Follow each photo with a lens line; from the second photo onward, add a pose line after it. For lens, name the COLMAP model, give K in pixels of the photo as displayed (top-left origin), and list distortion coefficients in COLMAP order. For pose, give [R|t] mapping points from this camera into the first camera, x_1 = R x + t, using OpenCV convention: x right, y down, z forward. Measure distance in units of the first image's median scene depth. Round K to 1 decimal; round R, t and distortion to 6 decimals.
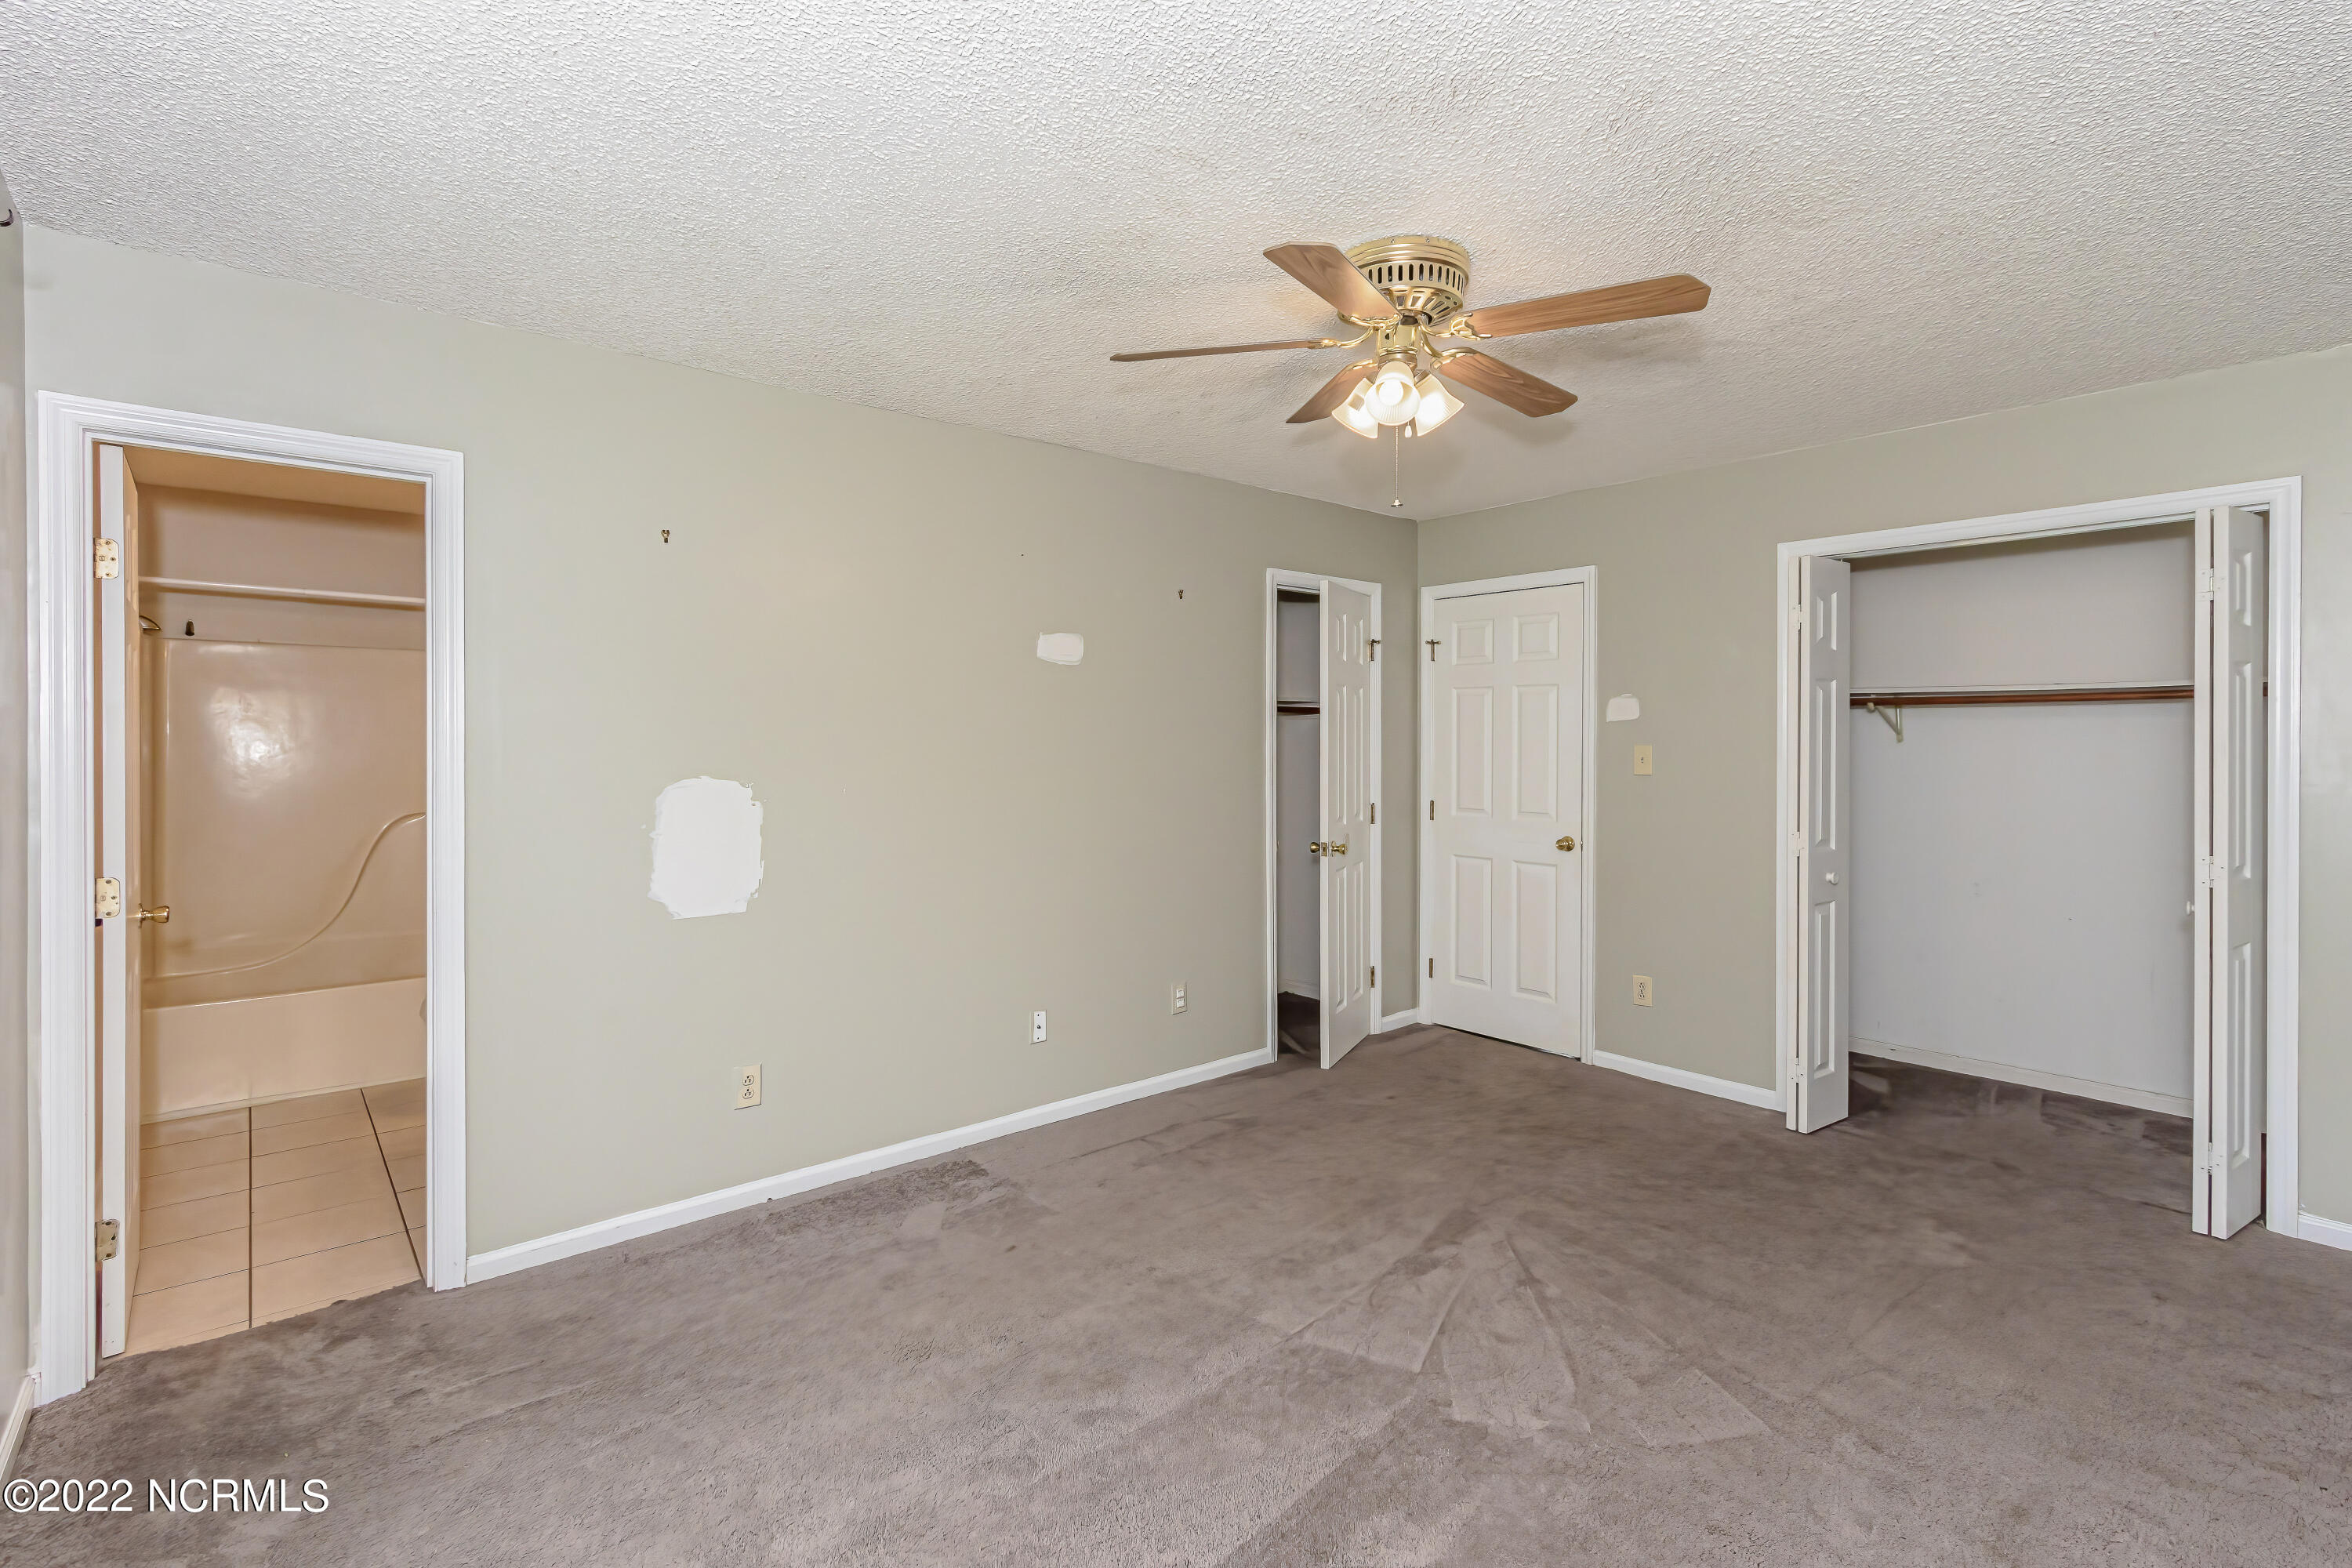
lens RADIAL K [[1079.6, 0, 1176.9], [0, 1079.6, 748.5], [0, 0, 1]] dist [0.009970, -0.001347]
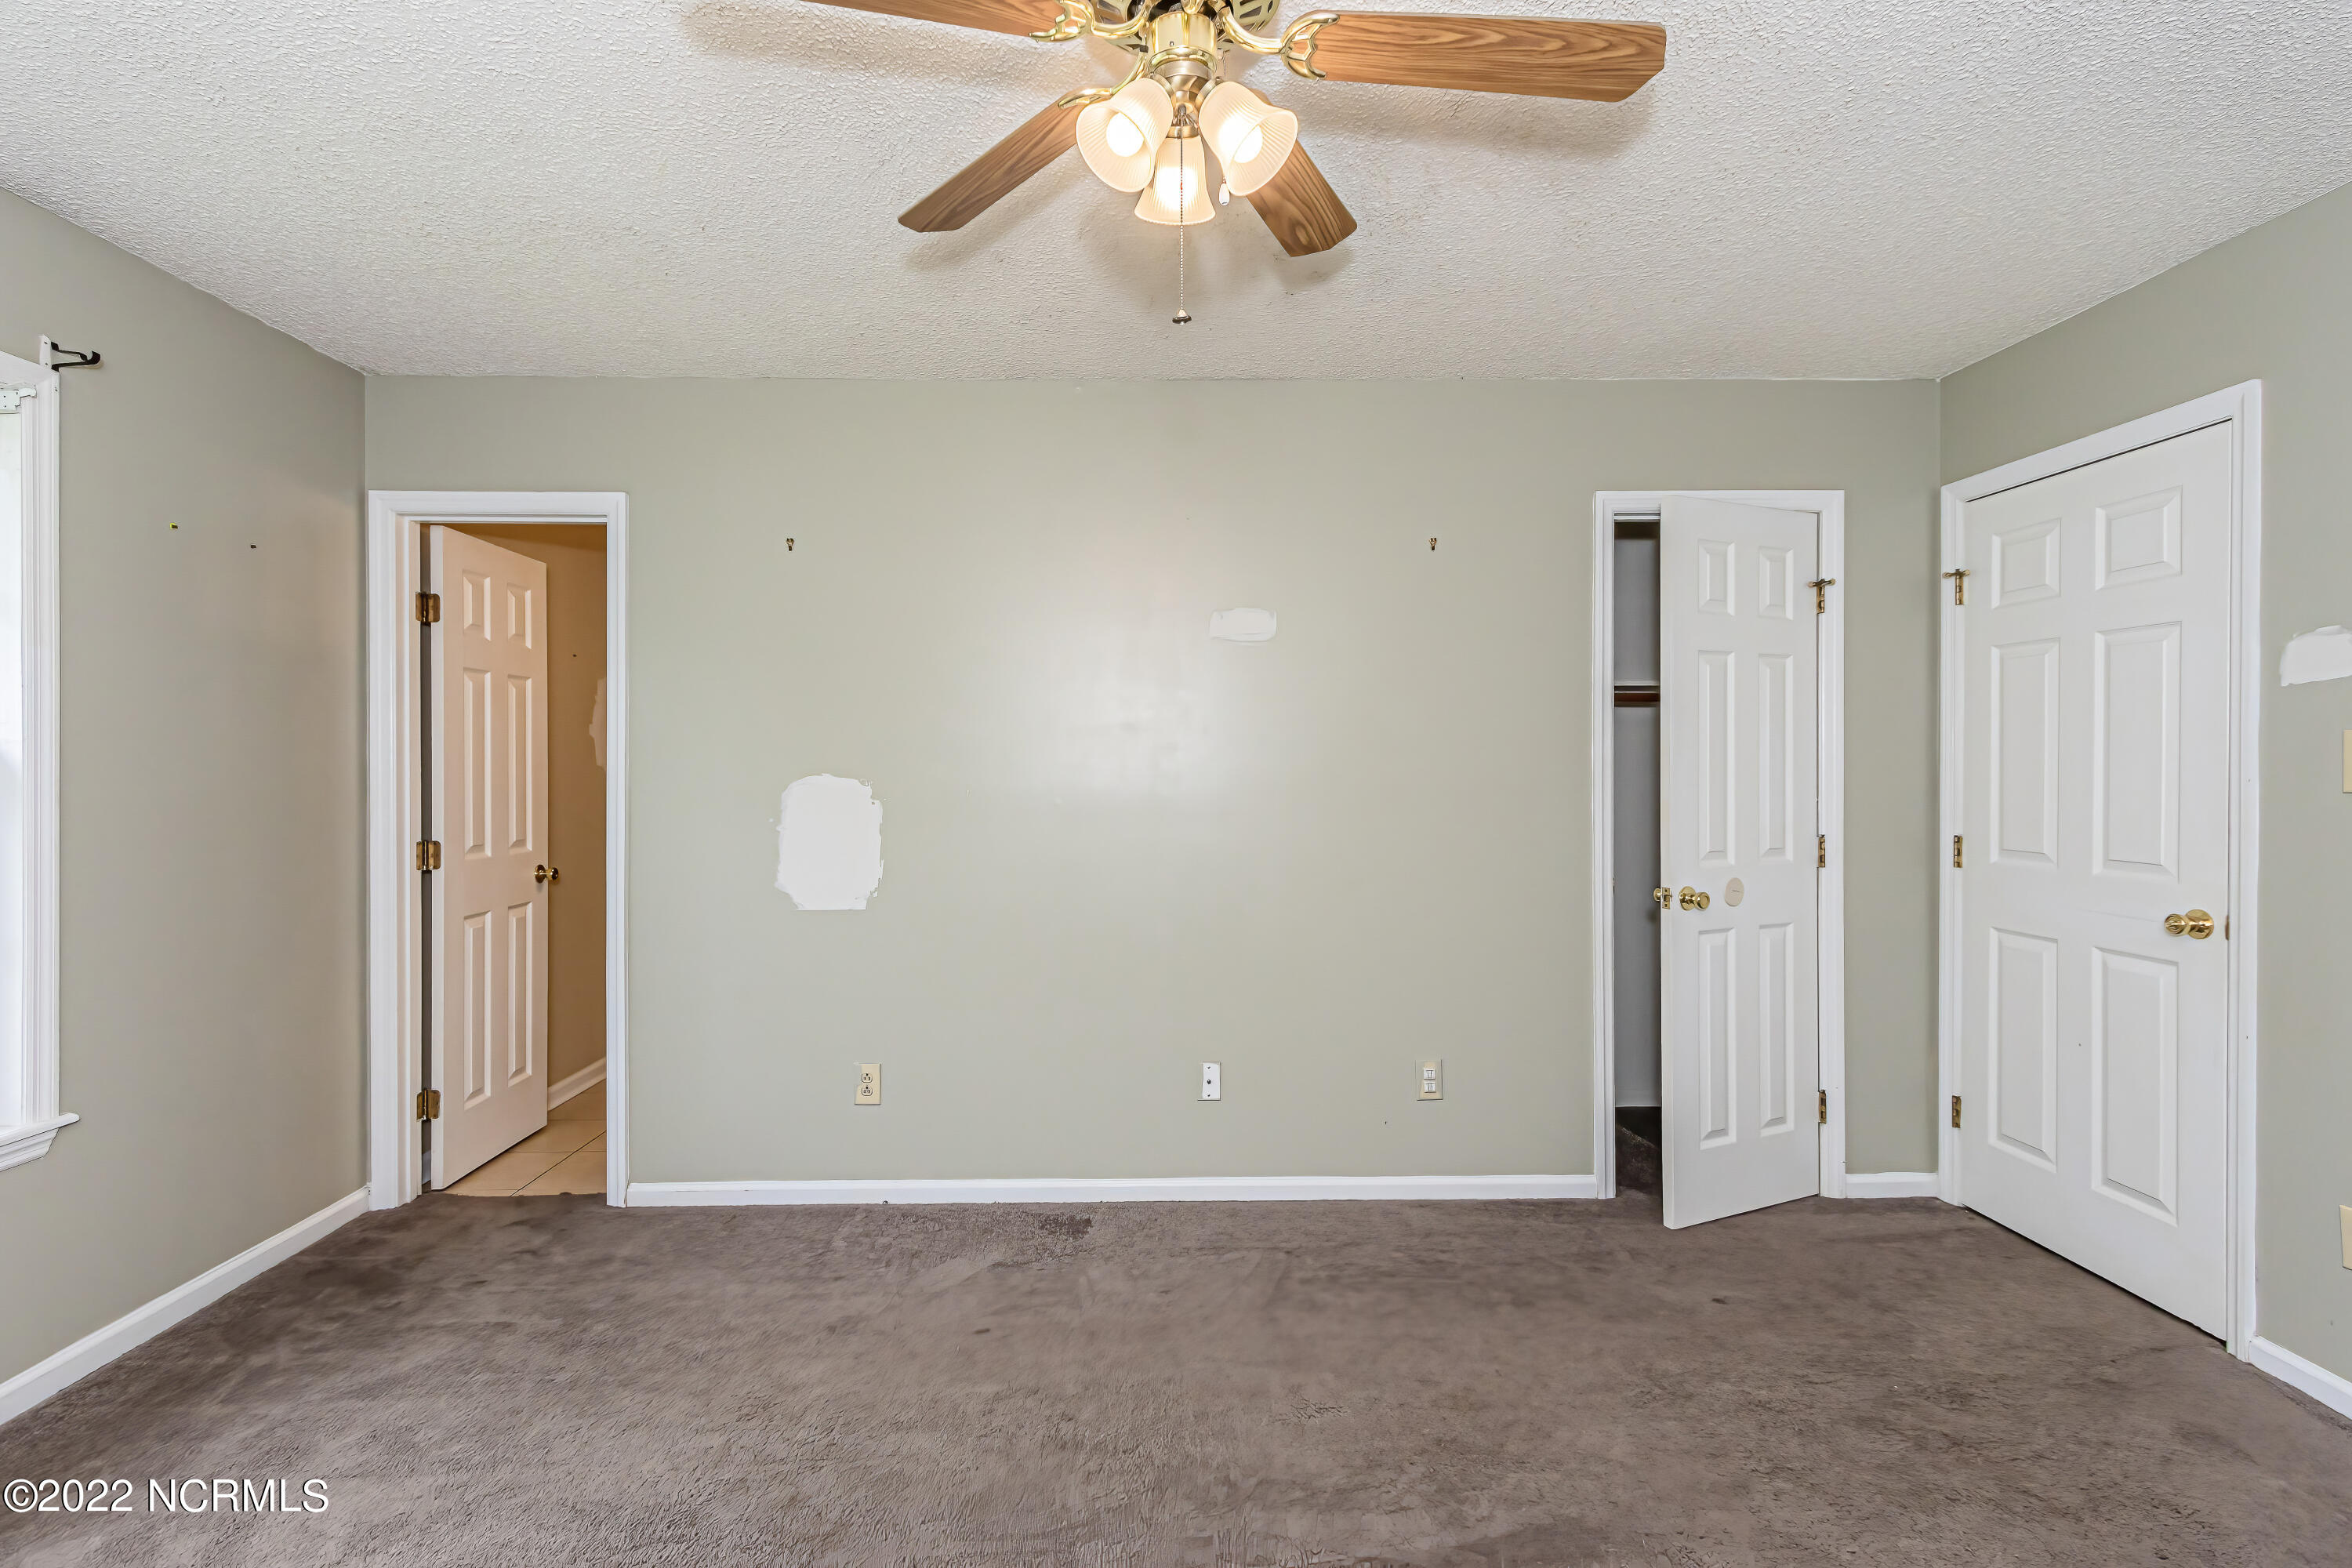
lens RADIAL K [[1079.6, 0, 1178.1], [0, 1079.6, 775.2], [0, 0, 1]] dist [0.009970, -0.001347]
pose [[0.771870, 0.001968, -0.635777, 0.343577], [-0.002859, 0.999996, -0.000376, 0.019119], [0.635773, 0.002108, 0.771873, 0.304185]]
